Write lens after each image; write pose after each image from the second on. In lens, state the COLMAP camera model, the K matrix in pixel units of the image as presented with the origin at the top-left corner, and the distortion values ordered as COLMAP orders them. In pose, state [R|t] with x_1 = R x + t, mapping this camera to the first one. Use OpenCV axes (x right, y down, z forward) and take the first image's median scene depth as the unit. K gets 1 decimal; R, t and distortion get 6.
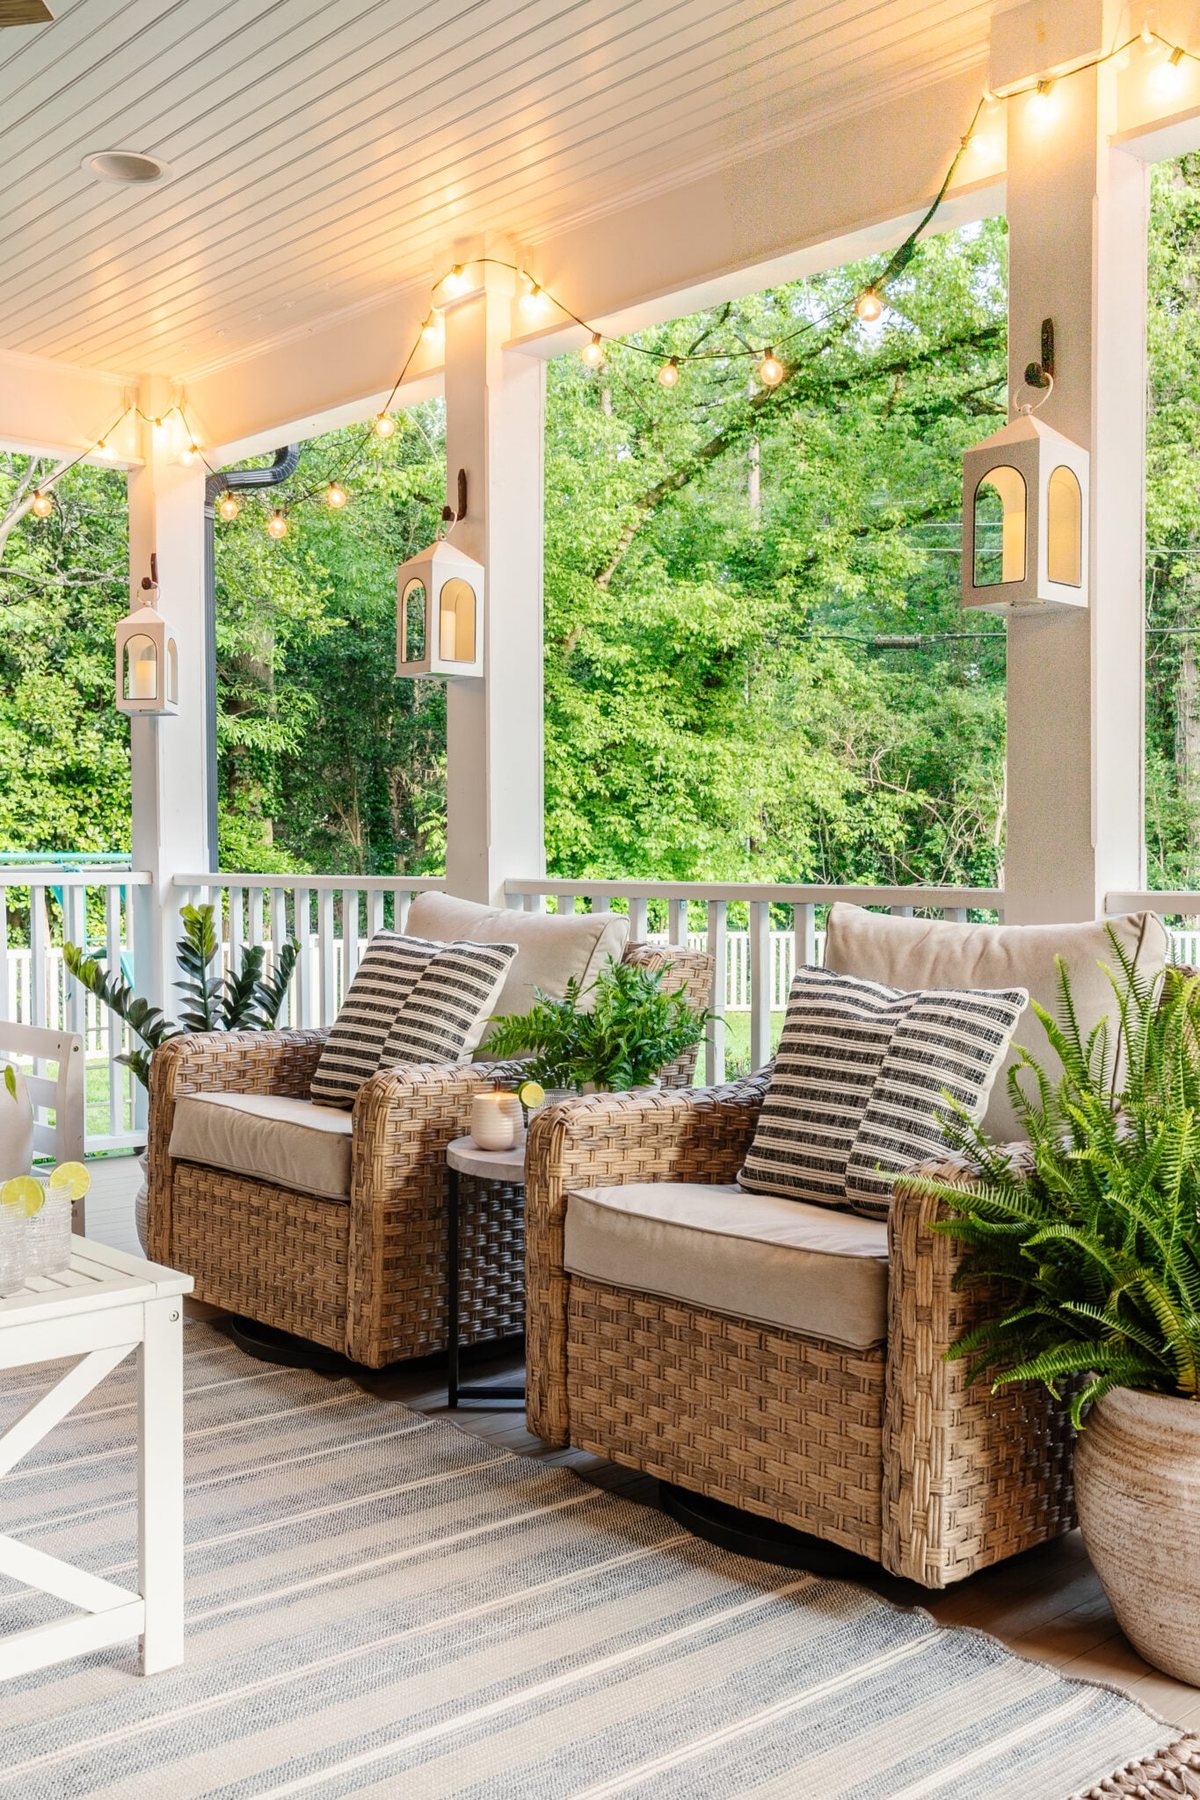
lens RADIAL K [[1729.2, 0, 593.0], [0, 1729.2, 898.9], [0, 0, 1]] dist [0.009792, -0.008066]
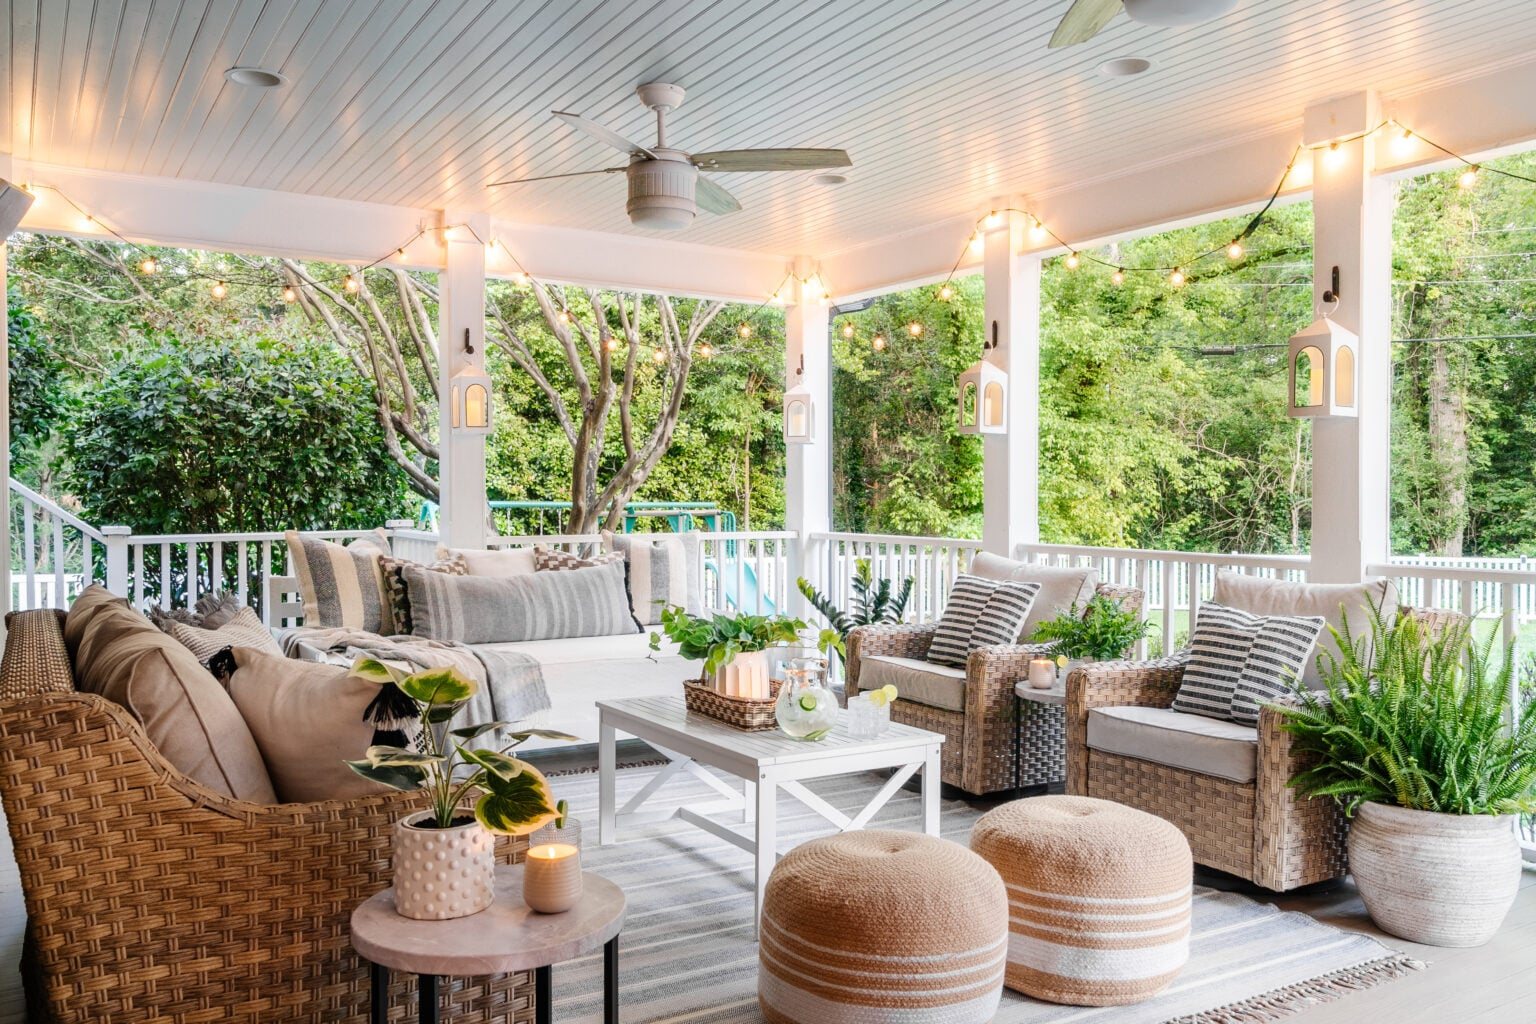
lens RADIAL K [[1216.3, 0, 763.4], [0, 1216.3, 513.3], [0, 0, 1]] dist [0.007741, -0.005003]
pose [[0.984145, 0.005978, -0.177262, -0.103958], [-0.007215, 0.999954, -0.006333, -0.039780], [0.177216, 0.007511, 0.984143, -0.378451]]
